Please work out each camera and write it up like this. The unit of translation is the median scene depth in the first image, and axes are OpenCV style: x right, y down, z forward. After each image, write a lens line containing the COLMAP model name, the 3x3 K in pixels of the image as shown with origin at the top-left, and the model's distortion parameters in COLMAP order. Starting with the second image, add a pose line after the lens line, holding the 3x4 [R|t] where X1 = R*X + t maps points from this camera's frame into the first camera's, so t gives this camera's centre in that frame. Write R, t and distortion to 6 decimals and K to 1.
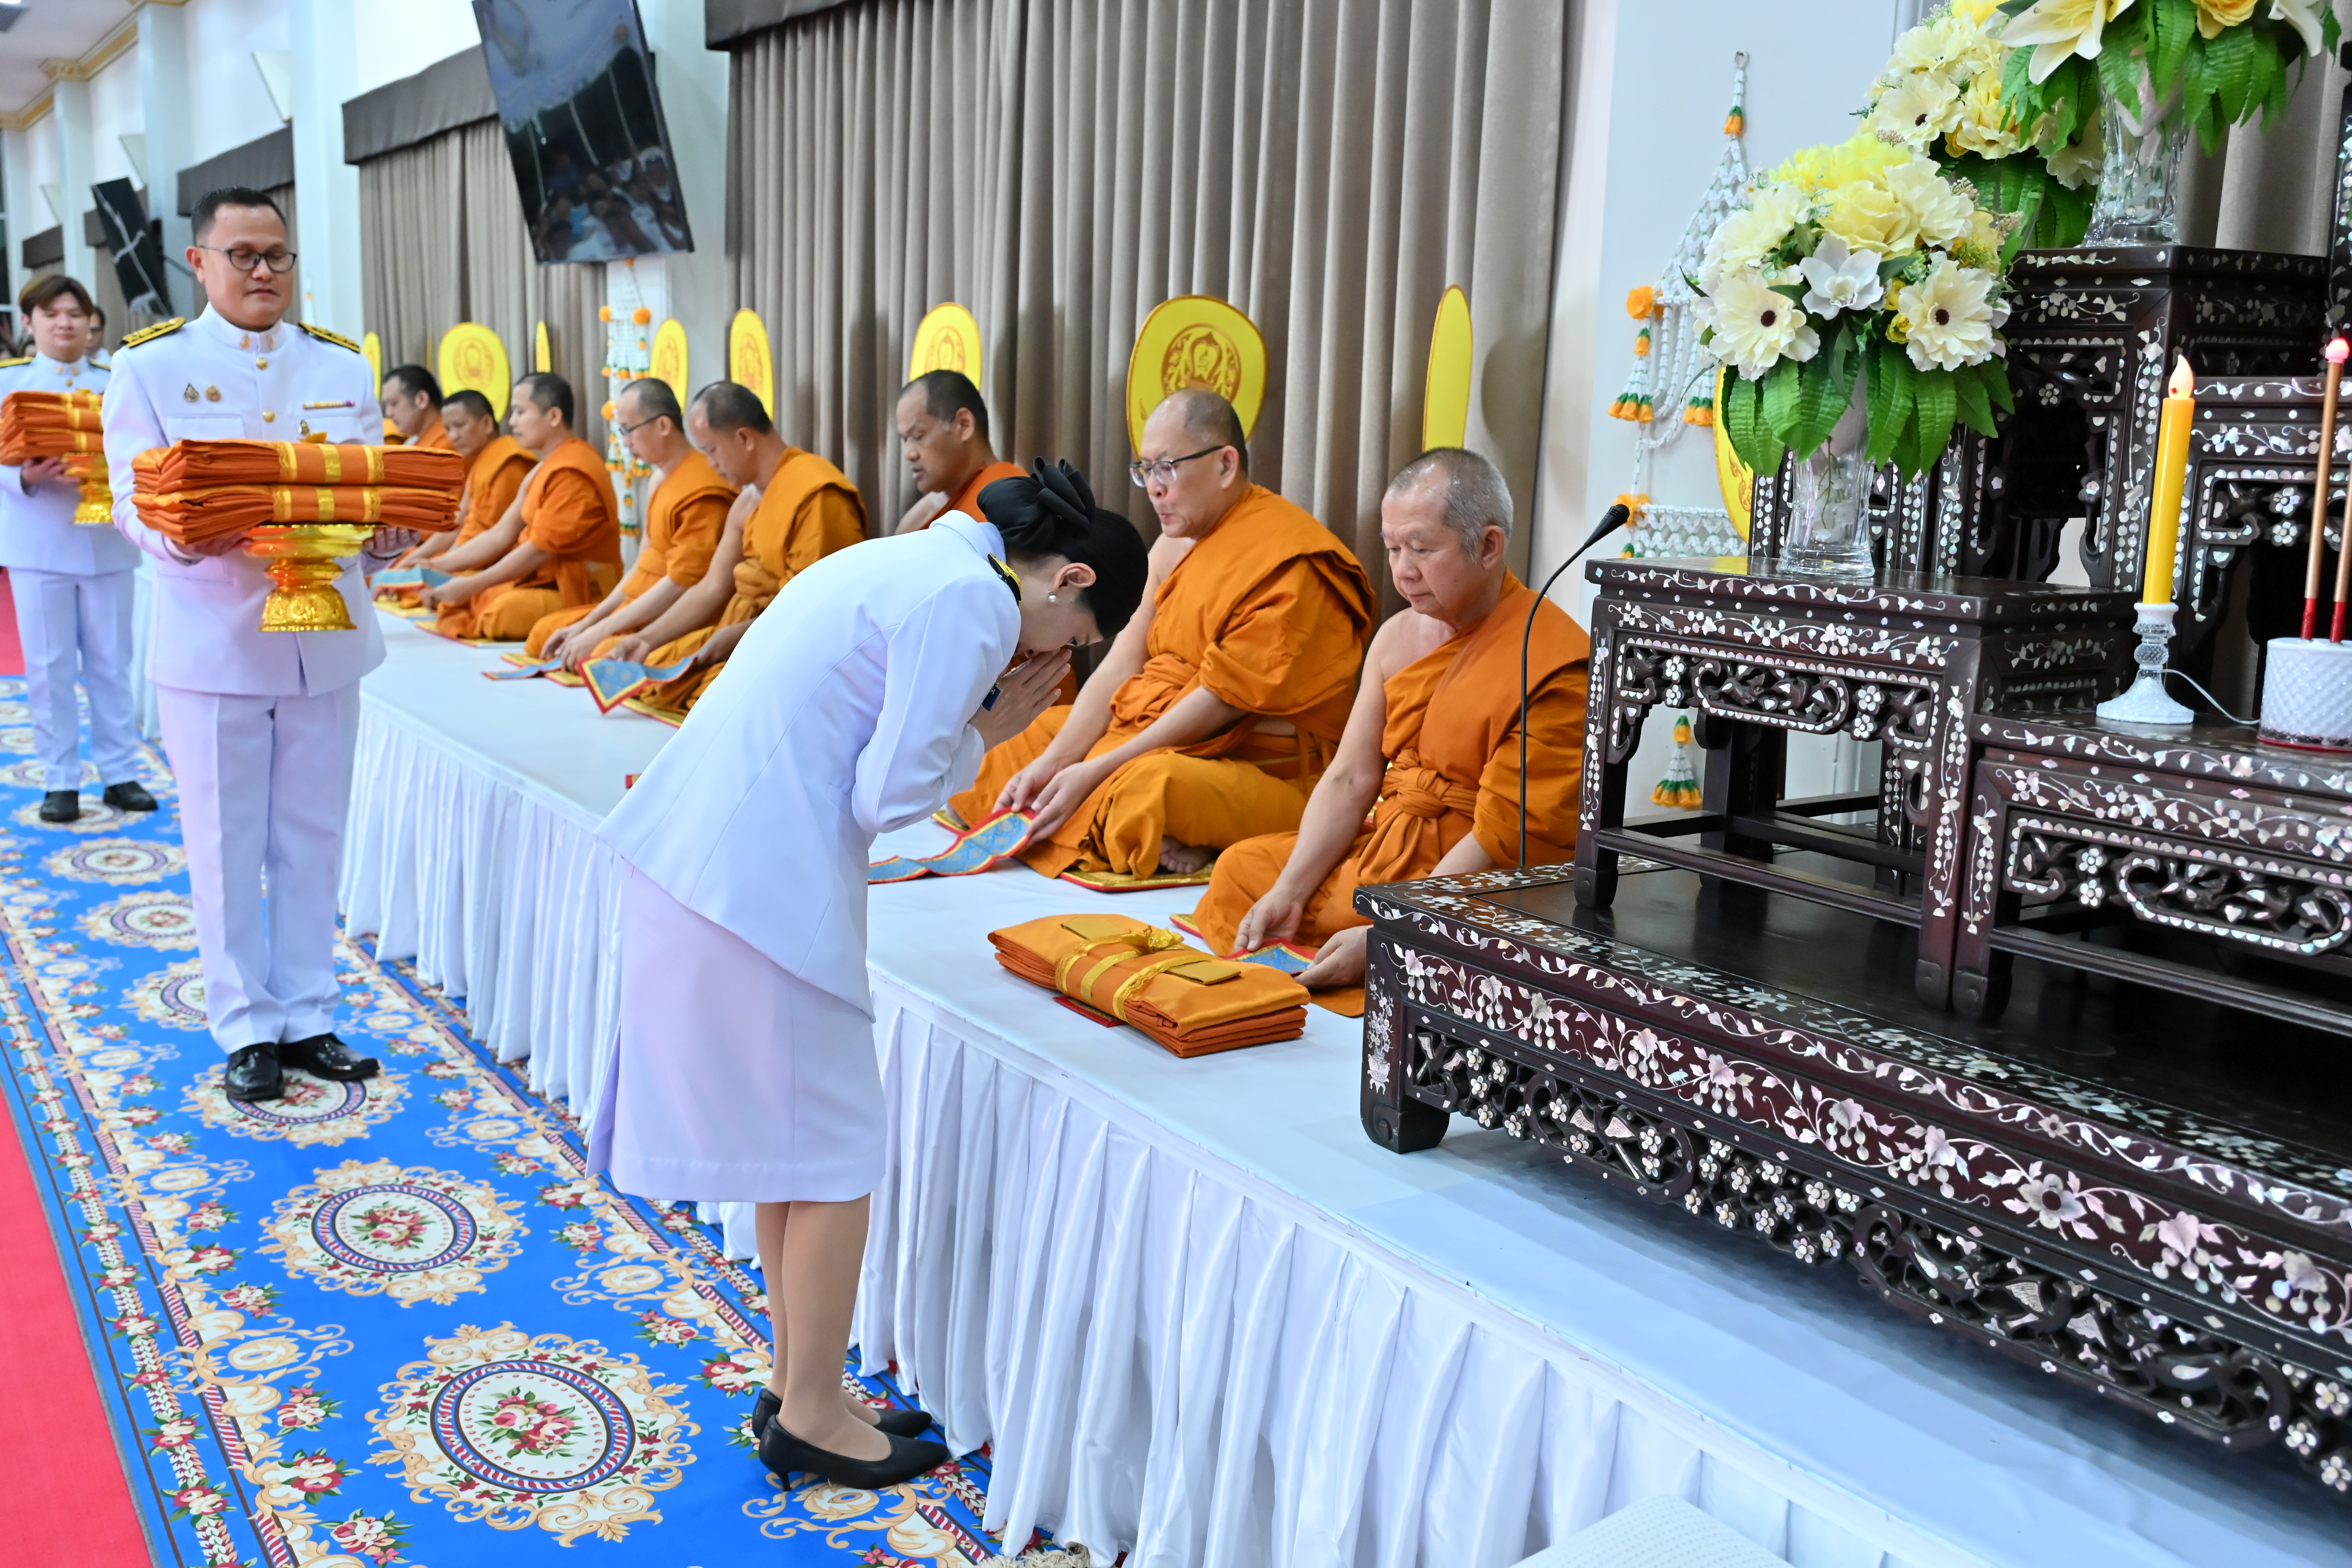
lens RADIAL K [[2149.6, 0, 1170.3], [0, 2149.6, 794.7], [0, 0, 1]] dist [0.014144, -0.008659]
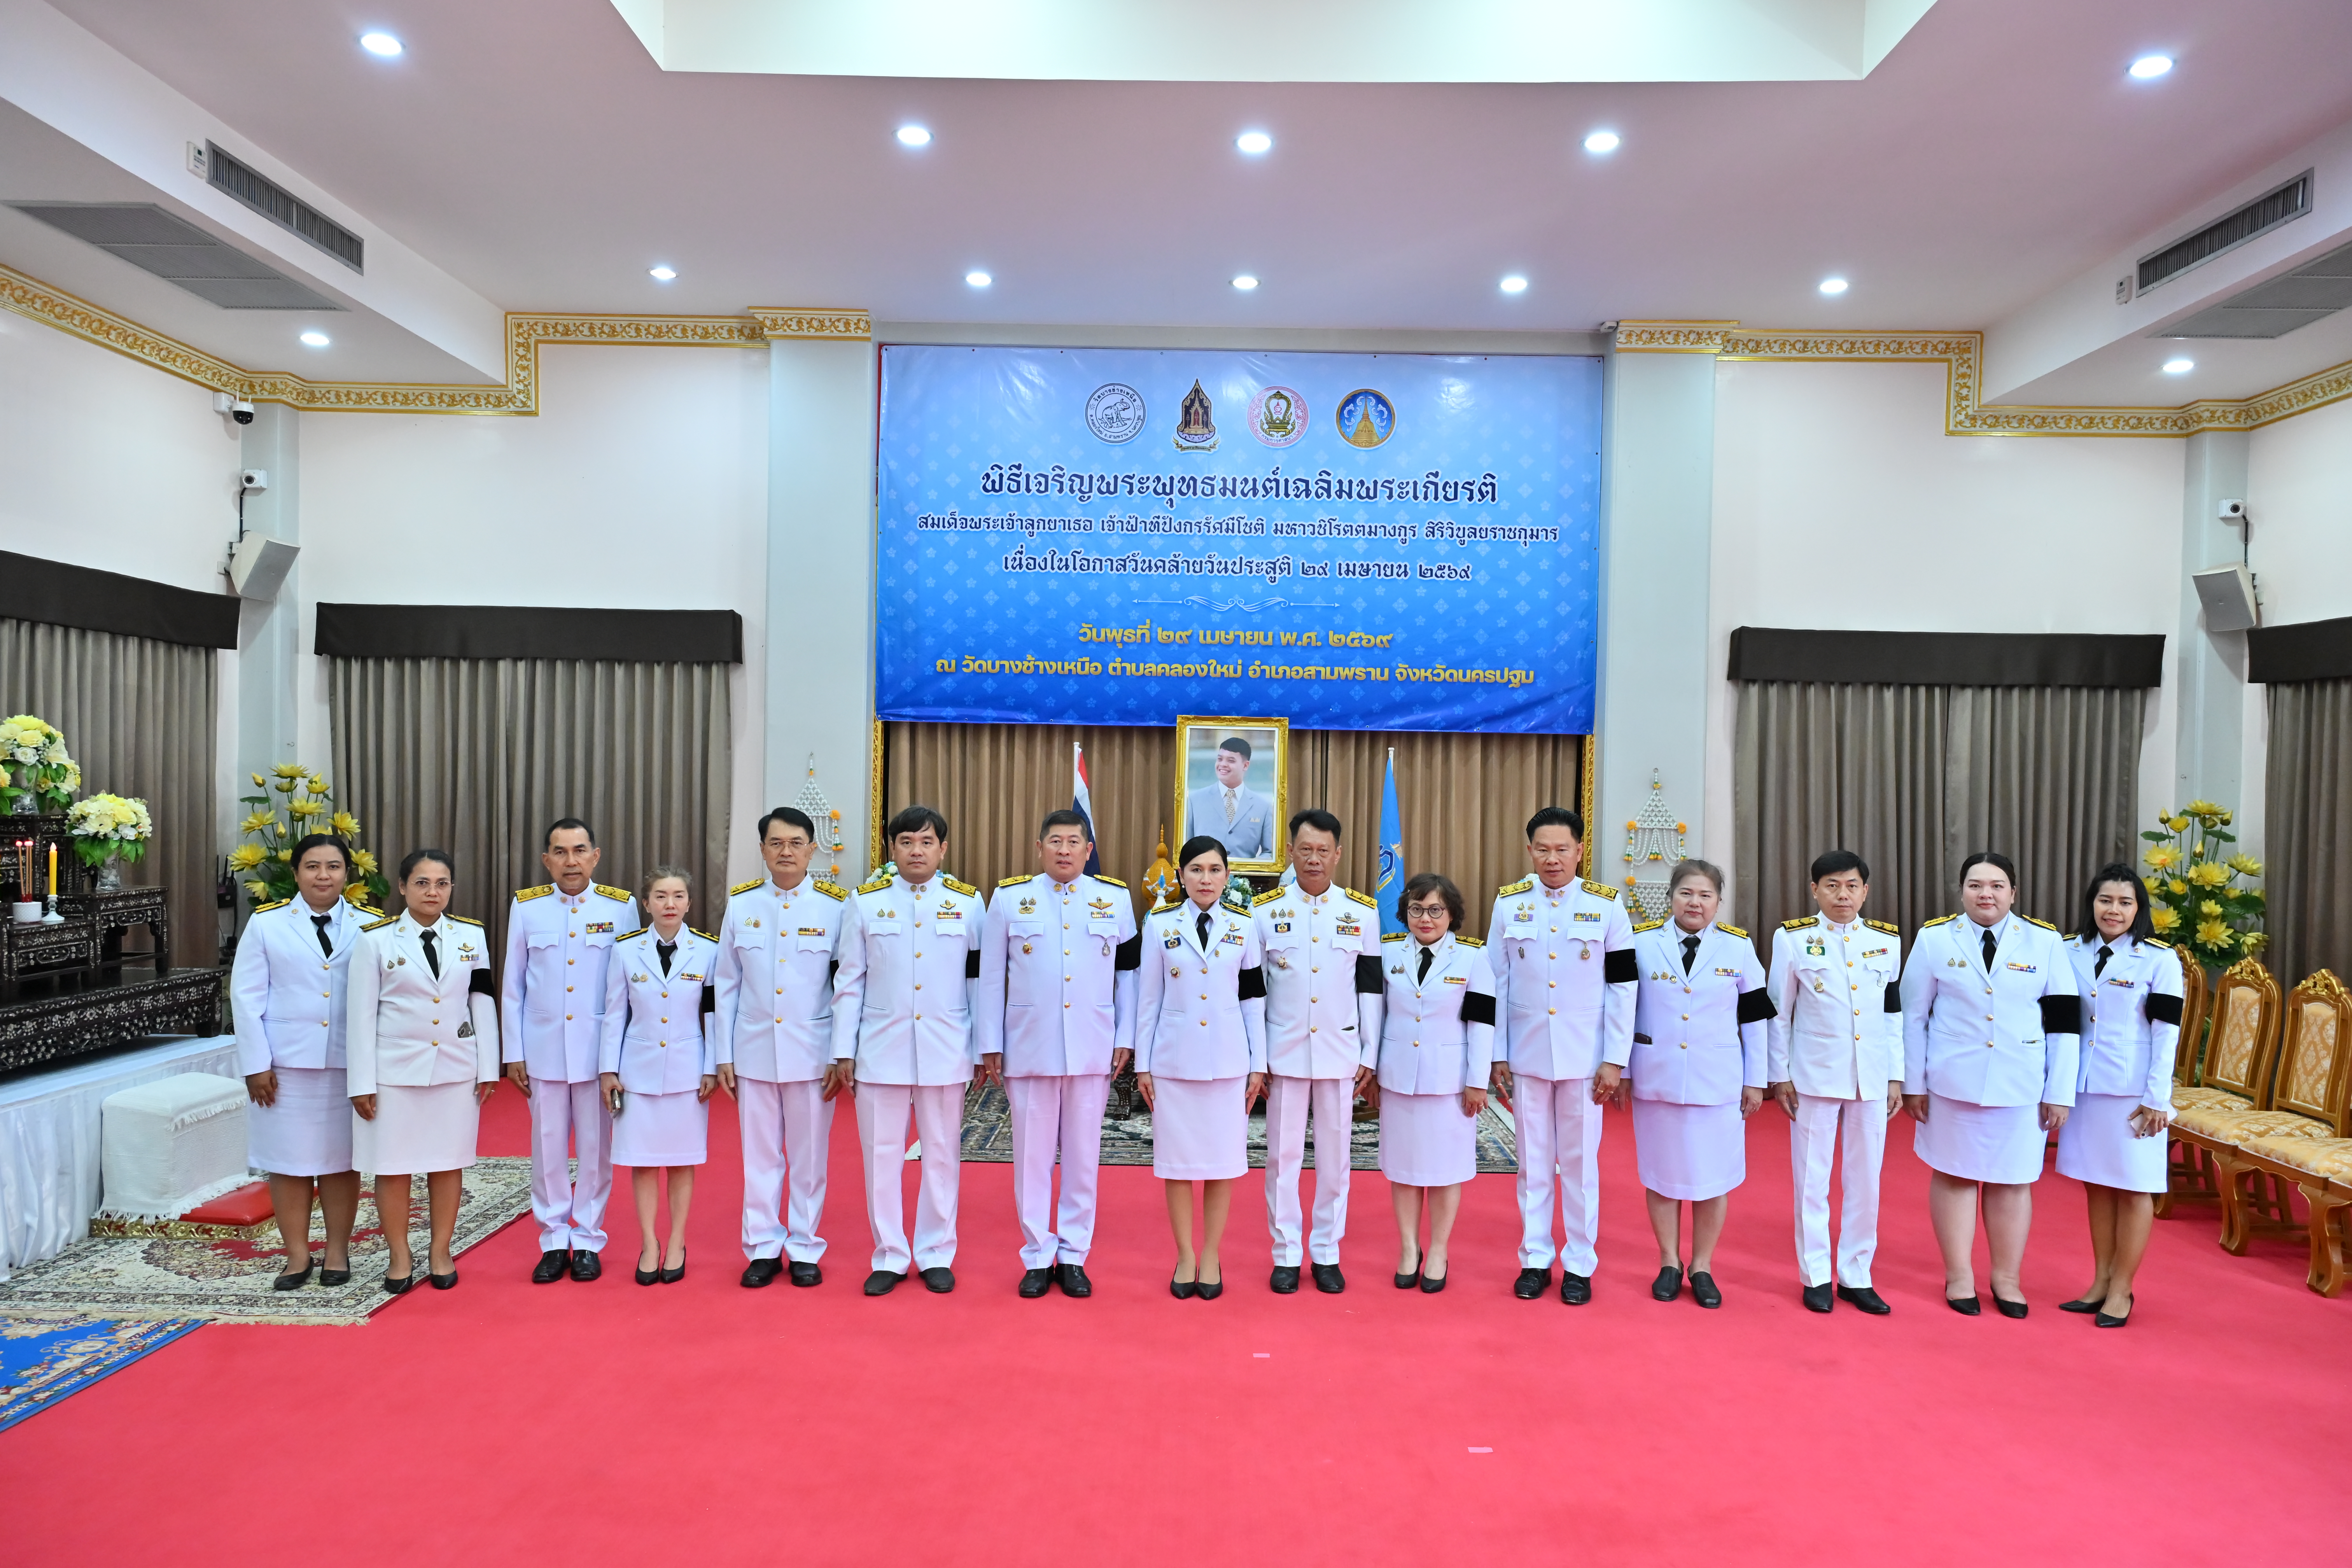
lens RADIAL K [[1694.8, 0, 1180.2], [0, 1694.8, 803.8], [0, 0, 1]] dist [0.006849, 0.007109]
pose [[-0.828259, -0.044700, 0.558560, -3.218088], [0.063369, 0.982946, 0.172630, -0.676098], [-0.556751, 0.178378, -0.811301, 2.256965]]
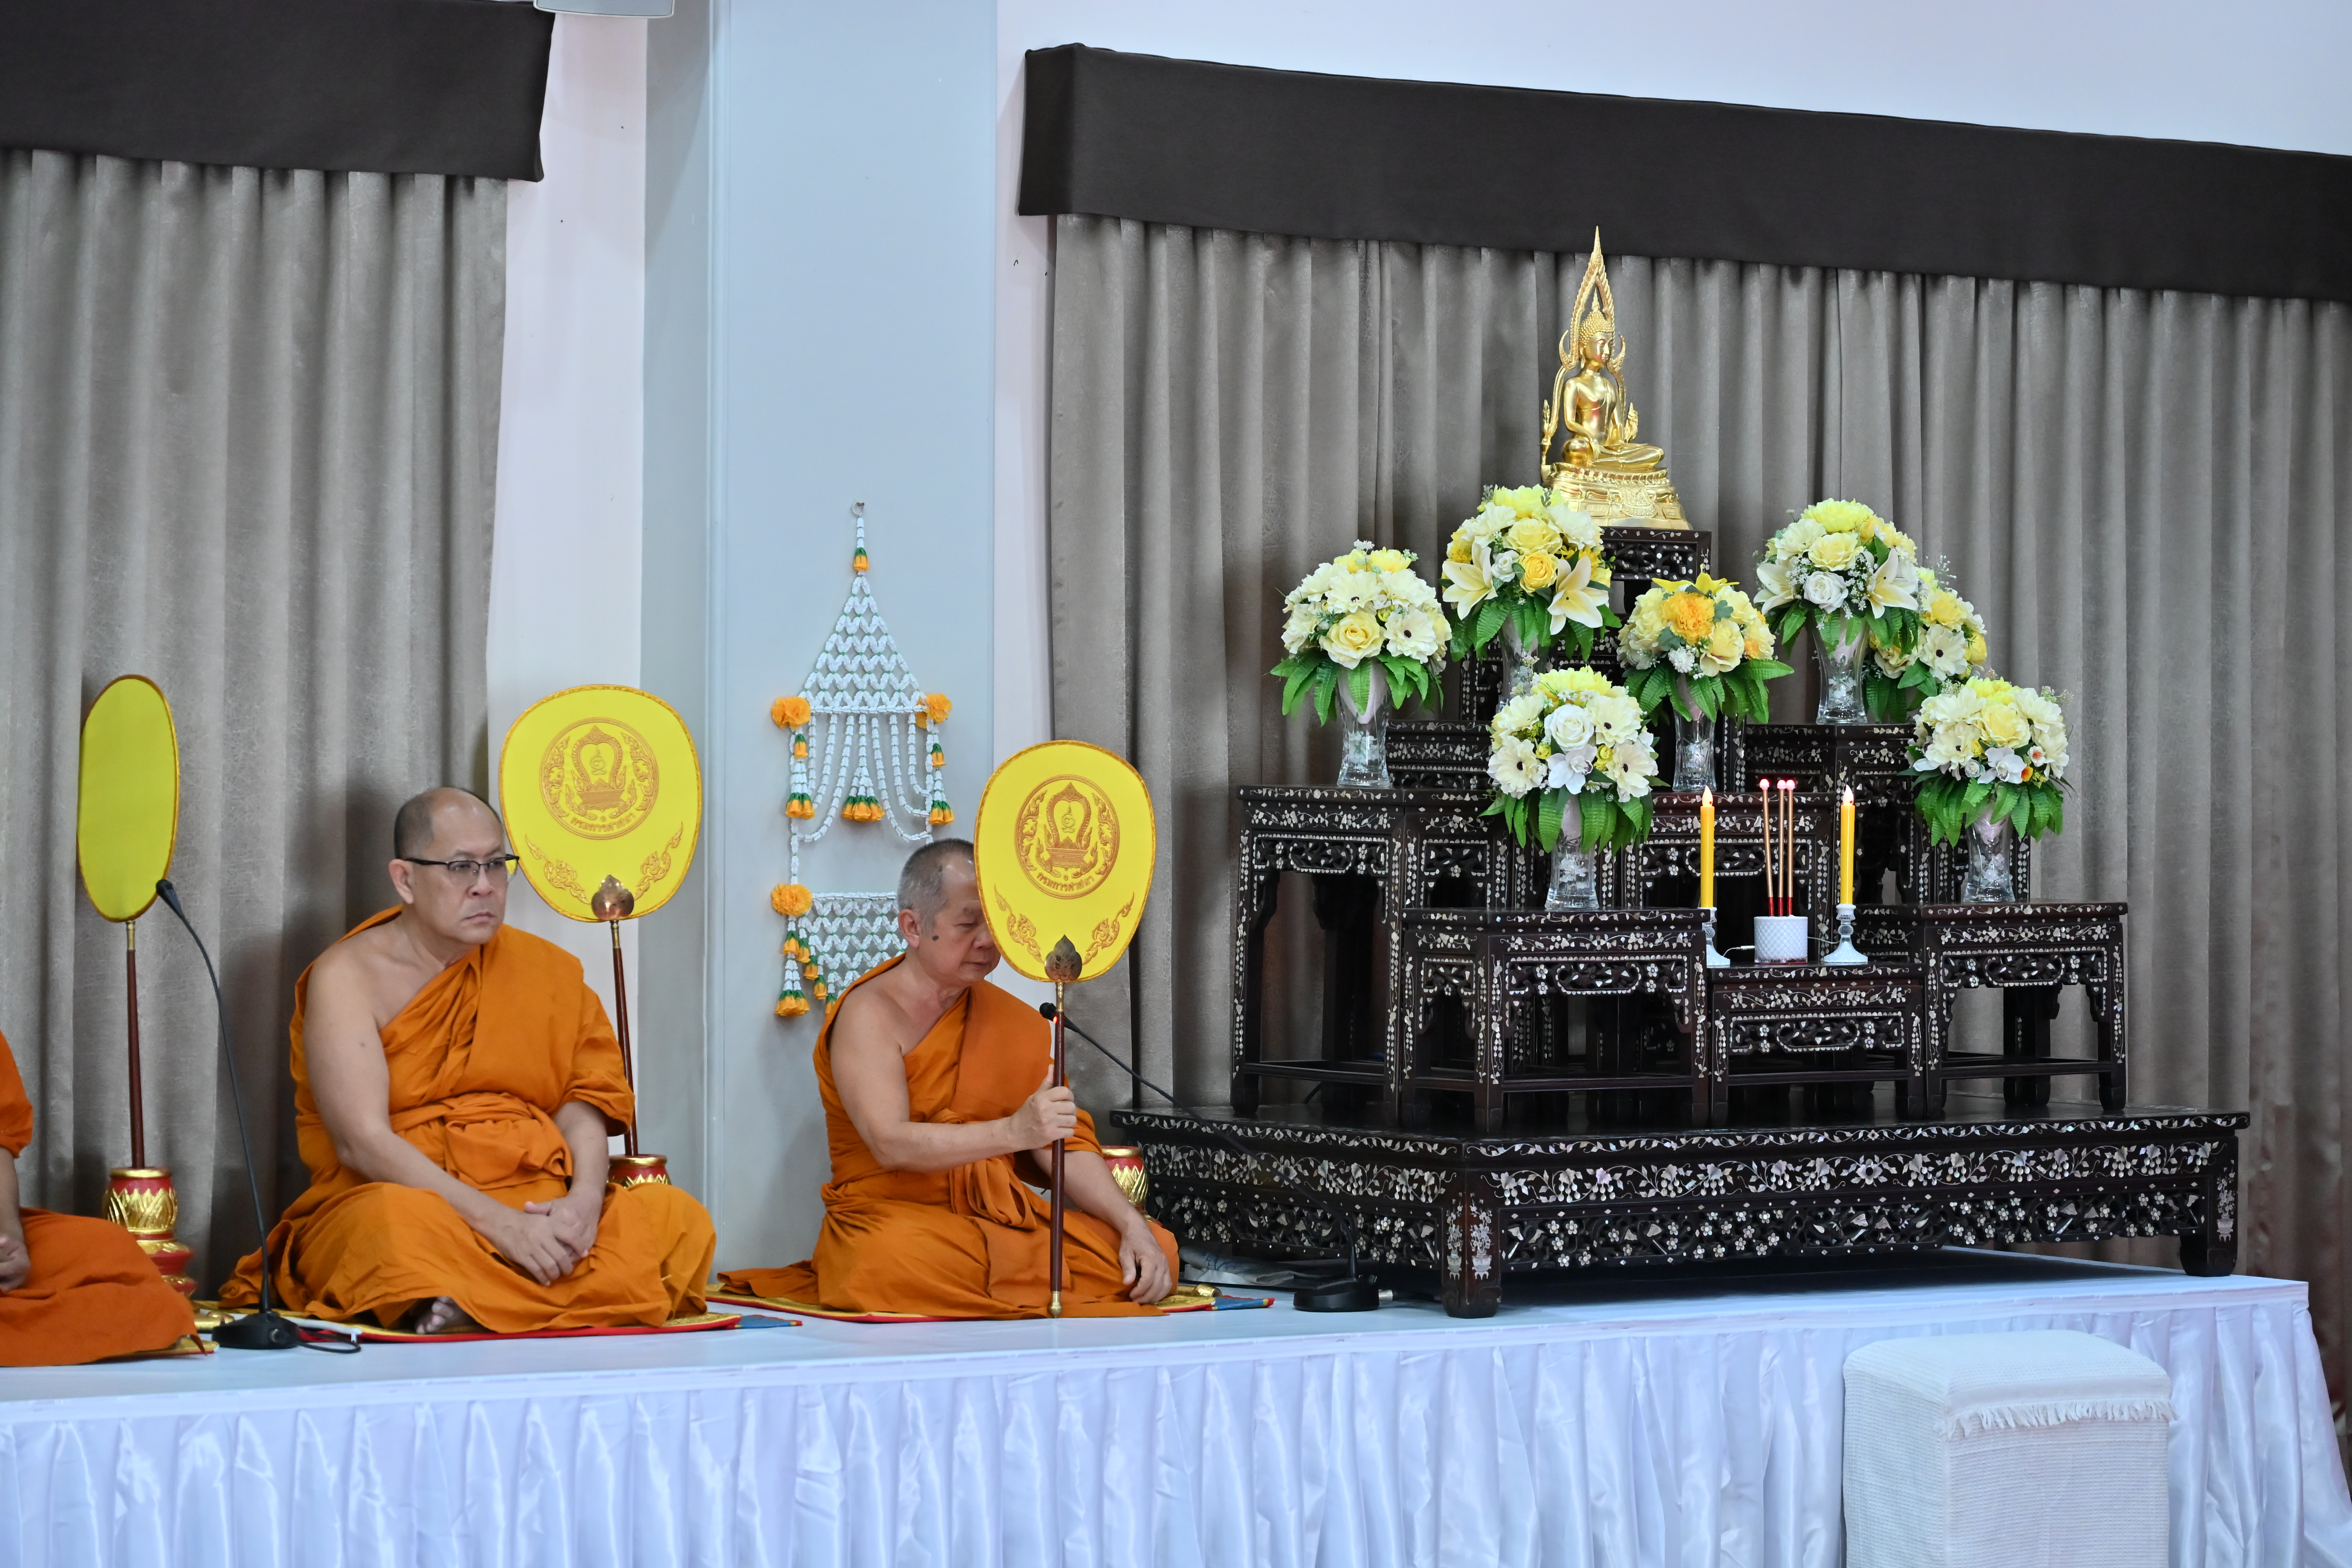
lens RADIAL K [[6943.9, 0, 1176.0], [0, 6943.9, 784.0], [0, 0, 1]] dist [-0.082246, -0.508912]
pose [[-0.034265, -0.033054, 0.998866, -5.505648], [0.167939, 0.985051, 0.038358, -0.491107], [-0.985202, 0.169063, -0.028202, 1.524008]]
